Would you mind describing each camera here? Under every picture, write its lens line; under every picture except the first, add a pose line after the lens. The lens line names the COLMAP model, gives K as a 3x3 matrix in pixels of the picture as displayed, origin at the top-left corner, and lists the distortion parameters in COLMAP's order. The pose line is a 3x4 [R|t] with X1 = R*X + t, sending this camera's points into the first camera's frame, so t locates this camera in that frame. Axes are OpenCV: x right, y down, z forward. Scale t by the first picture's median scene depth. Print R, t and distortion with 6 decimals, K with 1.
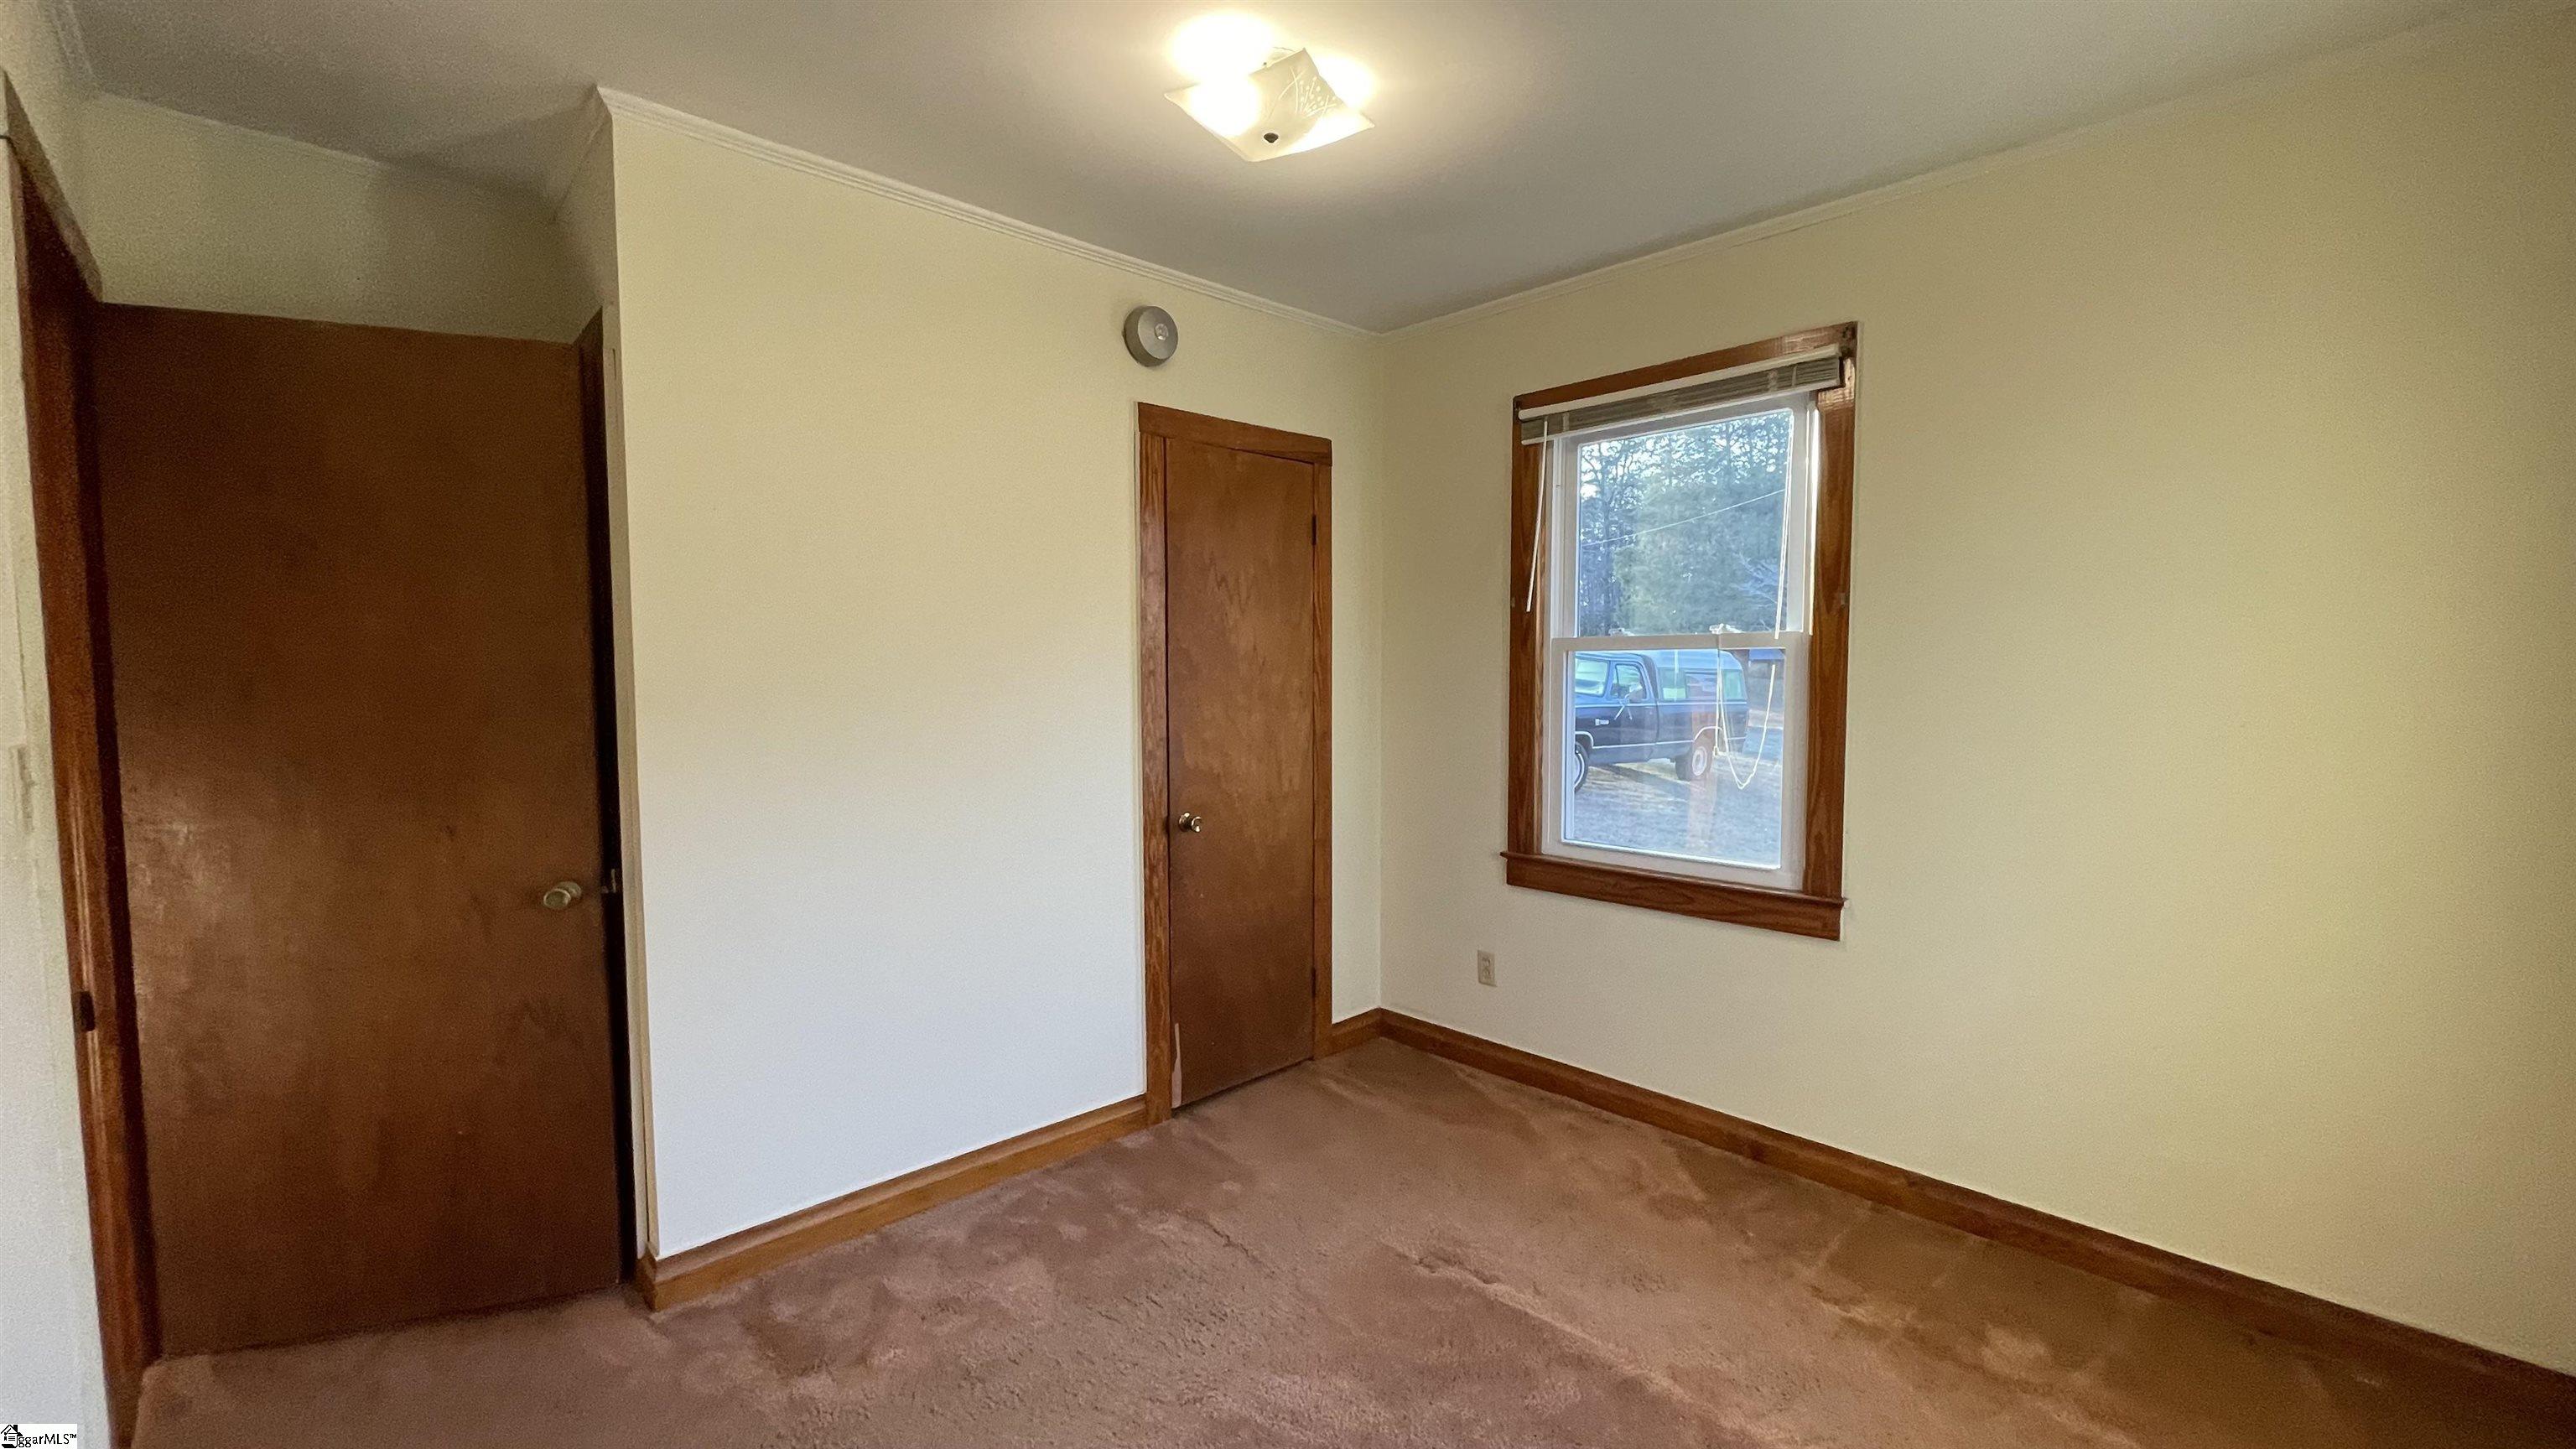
lens RADIAL K [[1037.6, 0, 1280.4], [0, 1037.6, 729.9], [0, 0, 1]] dist [0.000636, 0.000274]
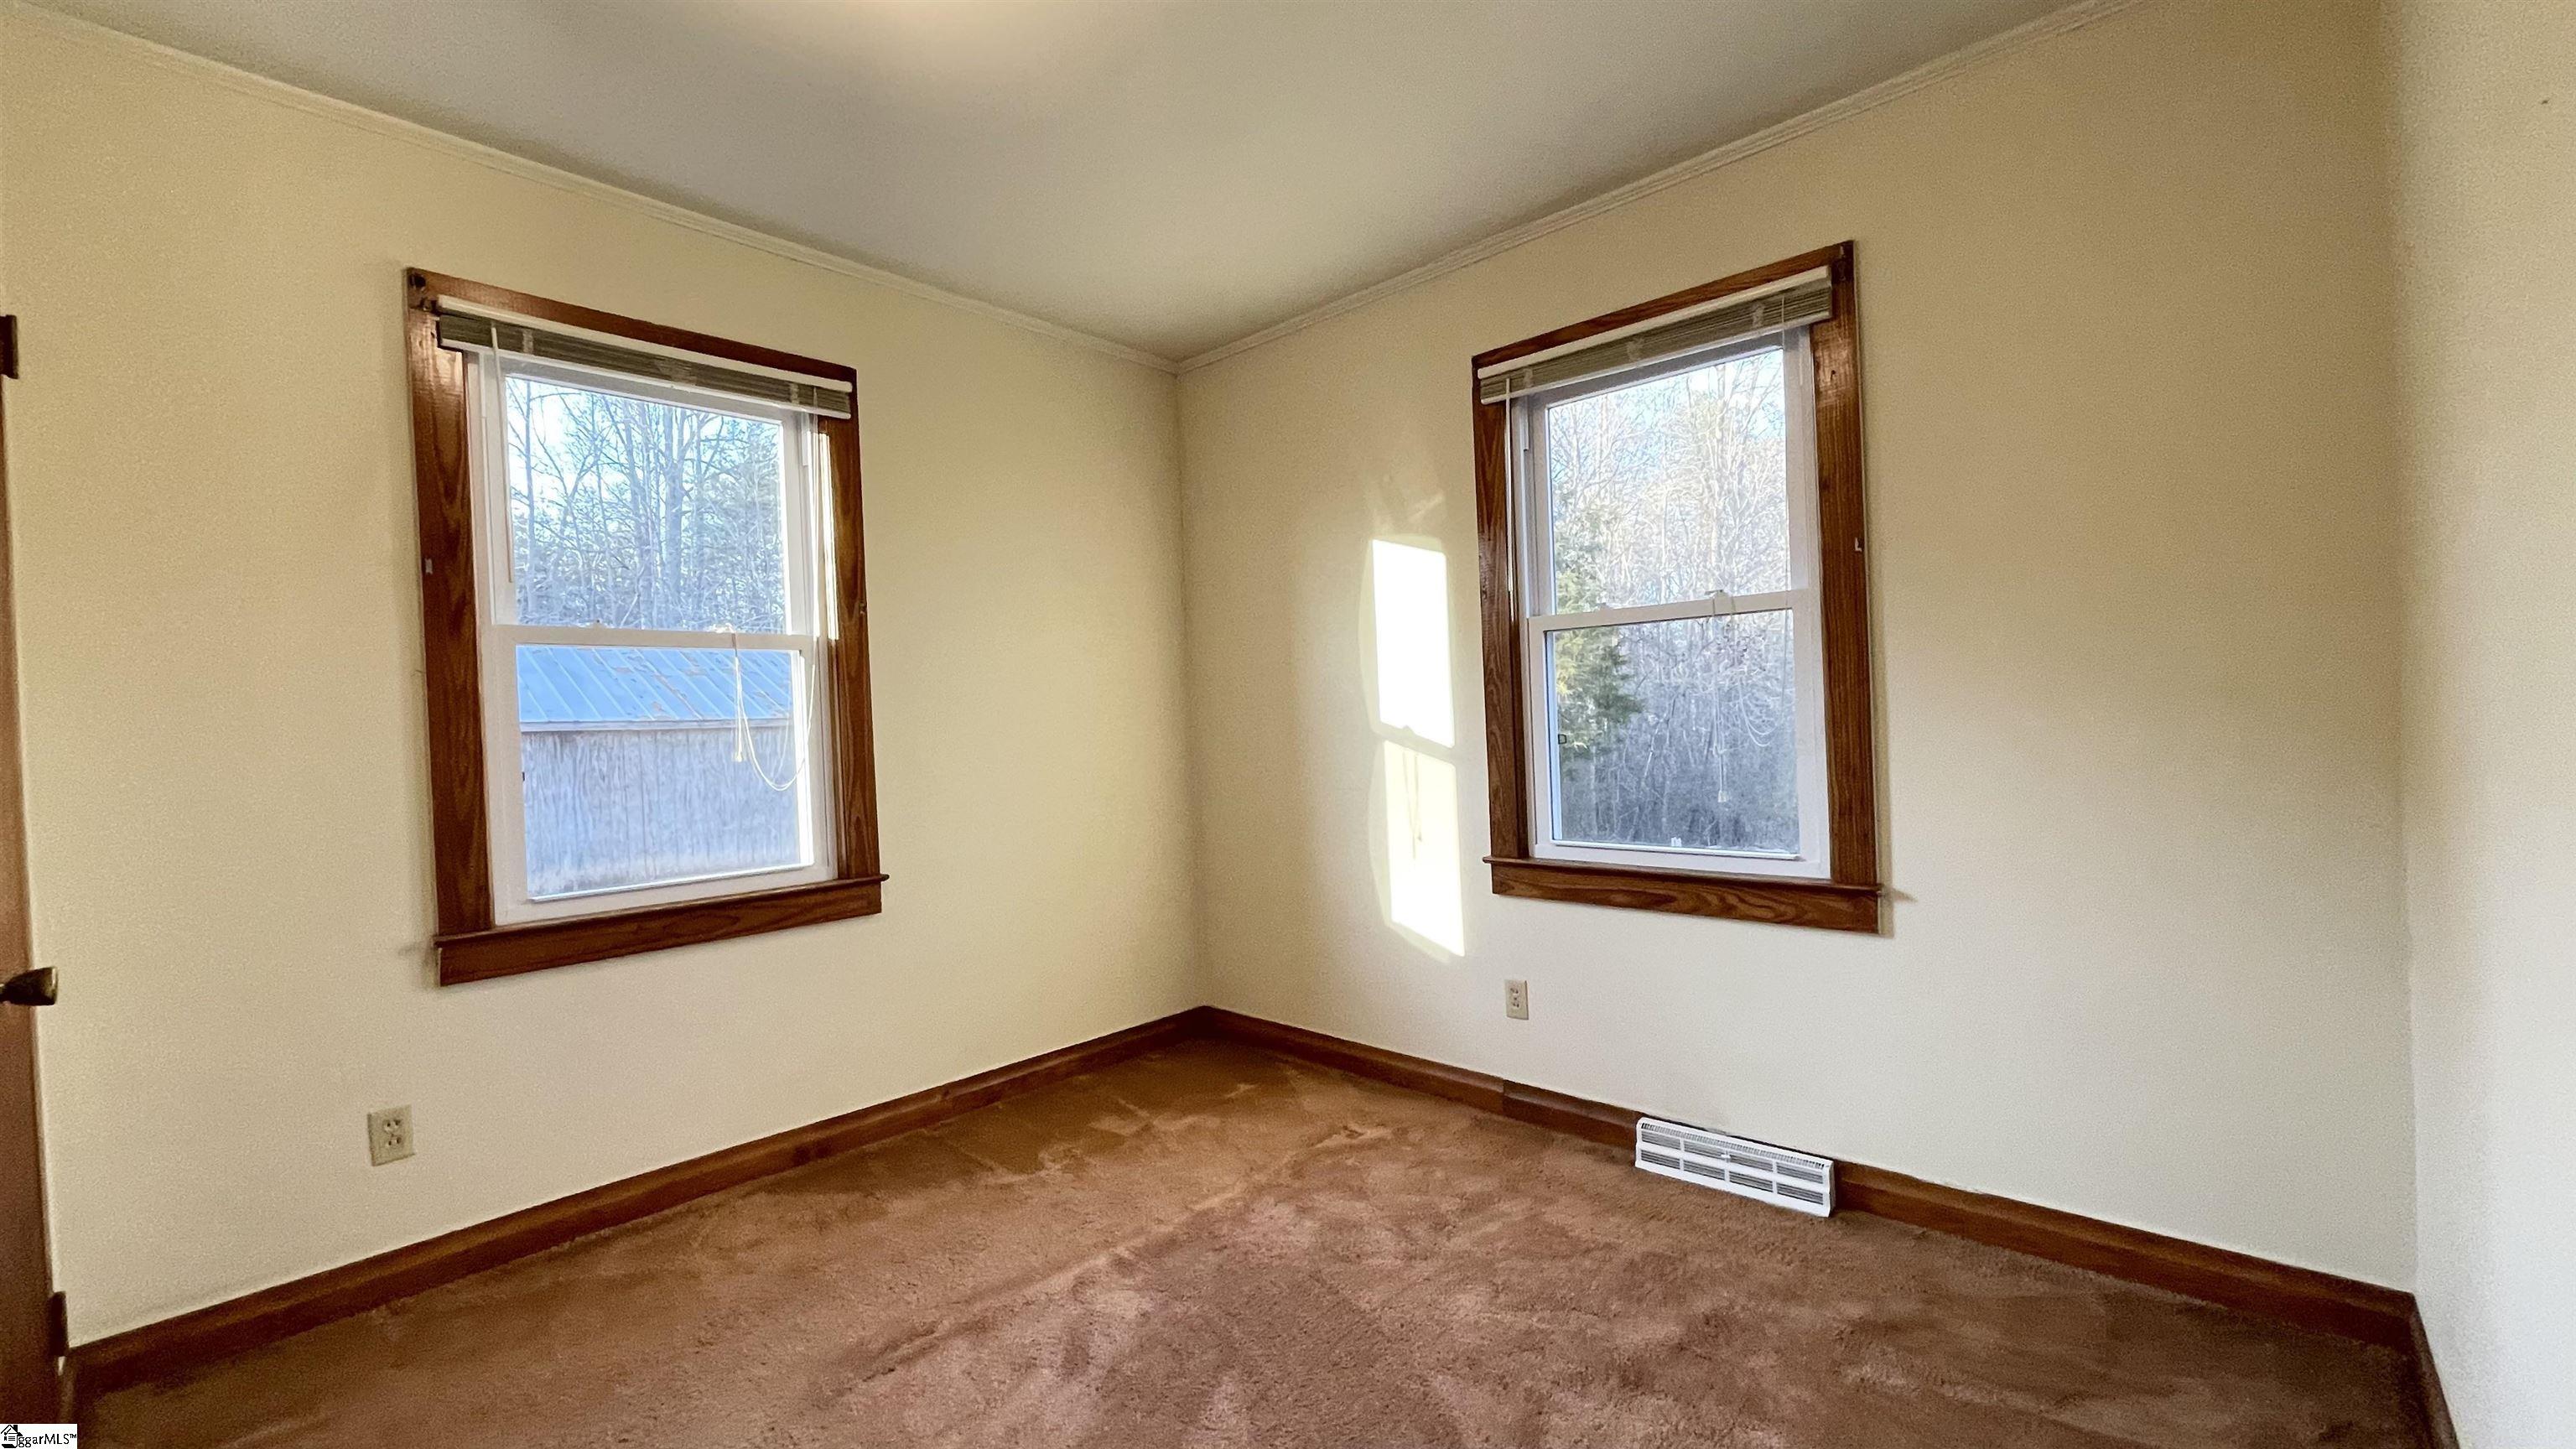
lens RADIAL K [[1037.6, 0, 1280.4], [0, 1037.6, 729.9], [0, 0, 1]] dist [0.000636, 0.000274]
pose [[-0.064428, -0.002870, 0.997918, -0.555748], [0.093303, 0.995598, 0.008887, 0.033303], [-0.993551, 0.093681, -0.063877, 0.564197]]
